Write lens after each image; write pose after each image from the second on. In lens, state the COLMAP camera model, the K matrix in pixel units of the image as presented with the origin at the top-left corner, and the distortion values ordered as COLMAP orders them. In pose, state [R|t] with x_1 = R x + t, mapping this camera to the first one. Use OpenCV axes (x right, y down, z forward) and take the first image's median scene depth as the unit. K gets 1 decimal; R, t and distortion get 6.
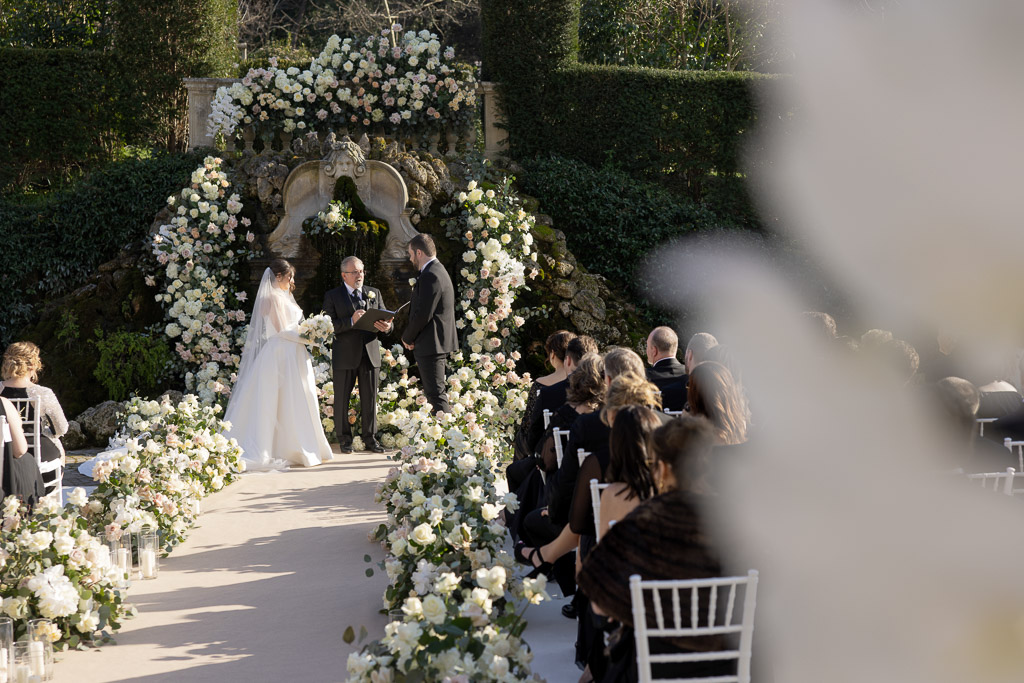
lens RADIAL K [[1451.1, 0, 539.6], [0, 1451.1, 323.8], [0, 0, 1]] dist [0.016818, 0.065177]
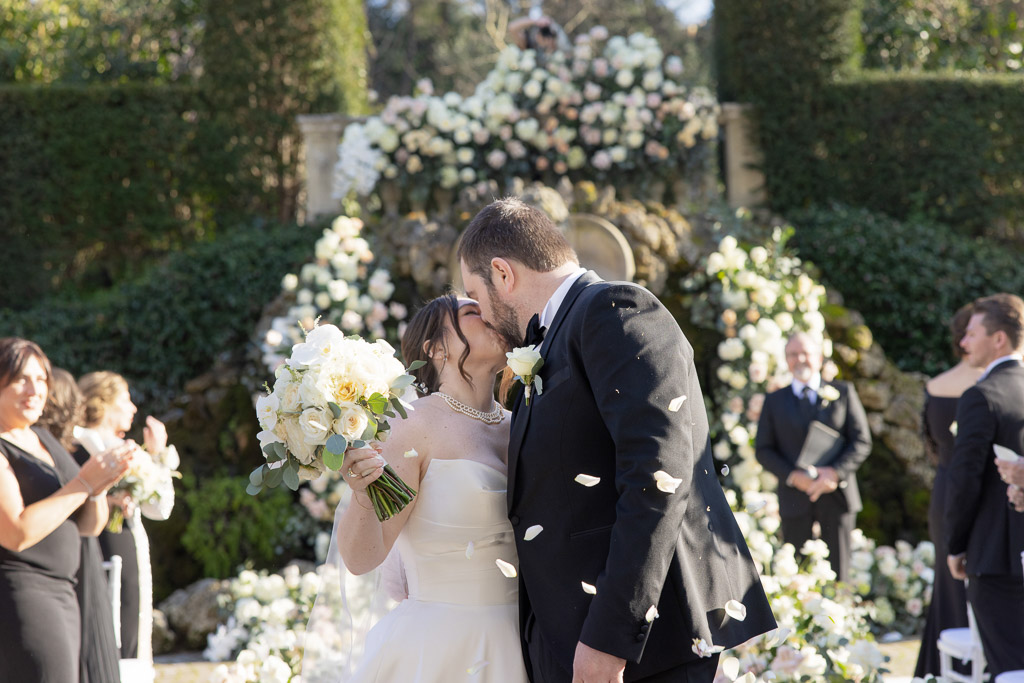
lens RADIAL K [[1774.1, 0, 538.8], [0, 1774.1, 341.4], [0, 0, 1]] dist [0.044184, 0.115899]
pose [[0.996243, -0.037781, -0.077923, -0.071359], [0.030624, 0.995373, -0.091075, 0.020939], [0.081003, 0.088347, 0.992791, 0.181103]]
